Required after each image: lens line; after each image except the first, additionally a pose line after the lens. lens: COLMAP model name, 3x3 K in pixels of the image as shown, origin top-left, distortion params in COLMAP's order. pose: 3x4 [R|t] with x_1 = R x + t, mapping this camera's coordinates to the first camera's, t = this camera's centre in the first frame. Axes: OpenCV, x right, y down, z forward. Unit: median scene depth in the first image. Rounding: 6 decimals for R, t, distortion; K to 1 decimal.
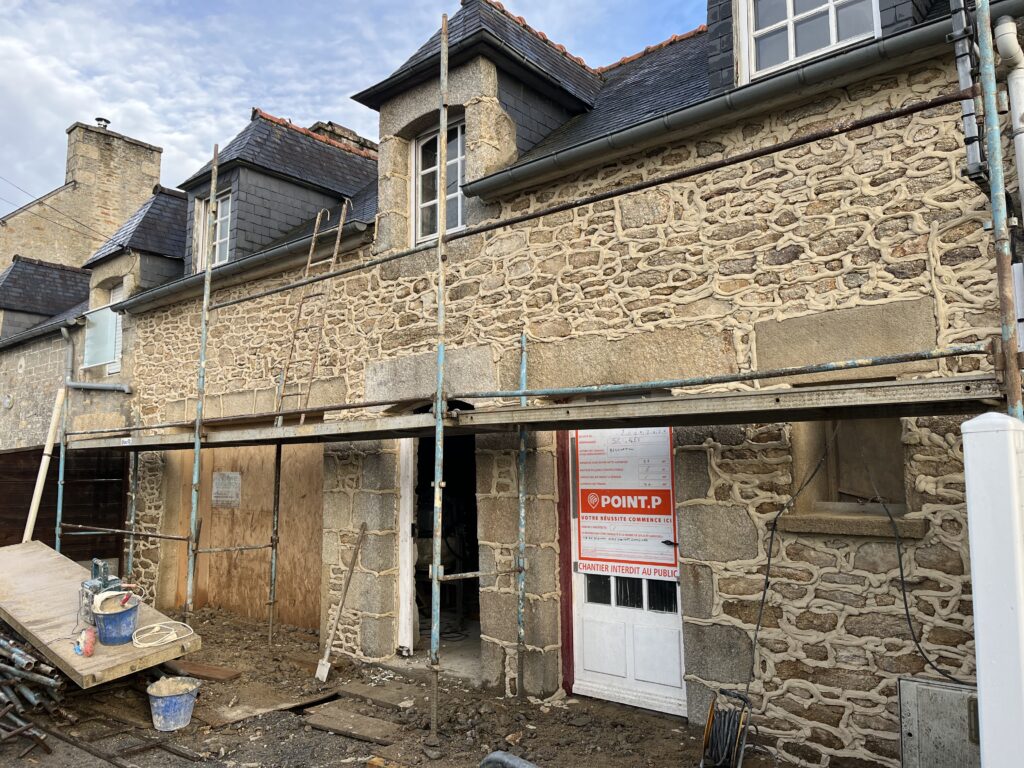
lens RADIAL K [[759.8, 0, 512.0], [0, 759.8, 384.0], [0, 0, 1]] dist [0.056464, -0.103547]
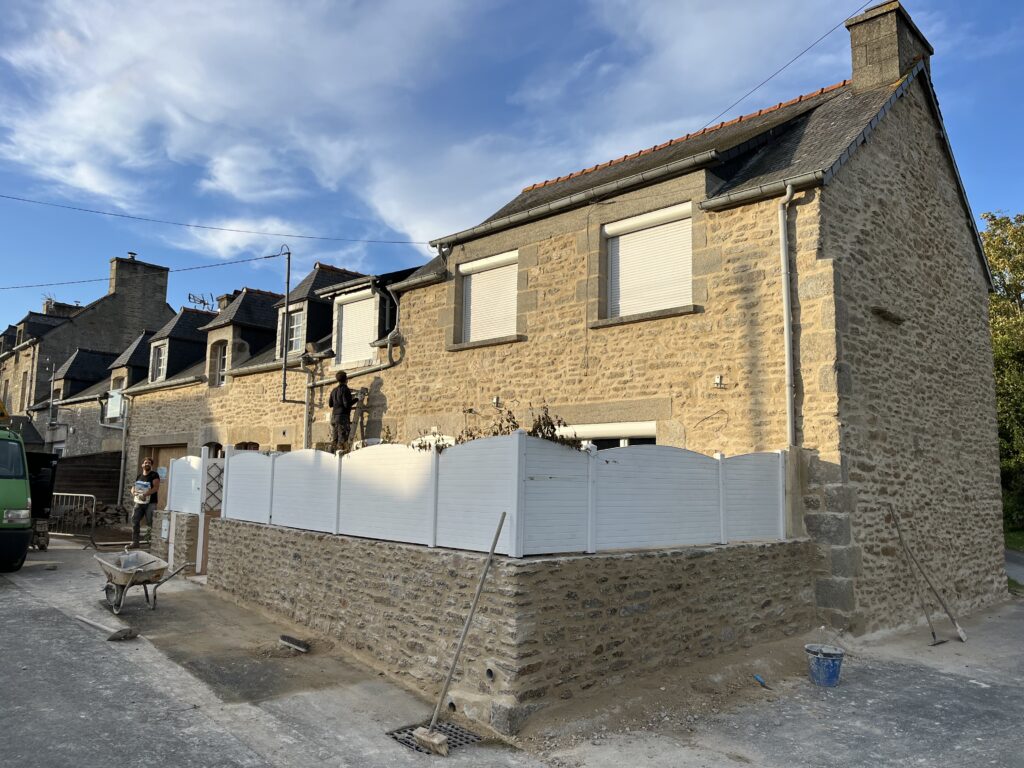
lens RADIAL K [[764.8, 0, 512.0], [0, 764.8, 384.0], [0, 0, 1]] dist [0.005833, 0.002050]
pose [[0.997956, 0.015526, -0.061987, 0.650592], [-0.016315, 0.999792, -0.012236, -0.098887], [0.061784, 0.013222, 0.998002, -0.991950]]
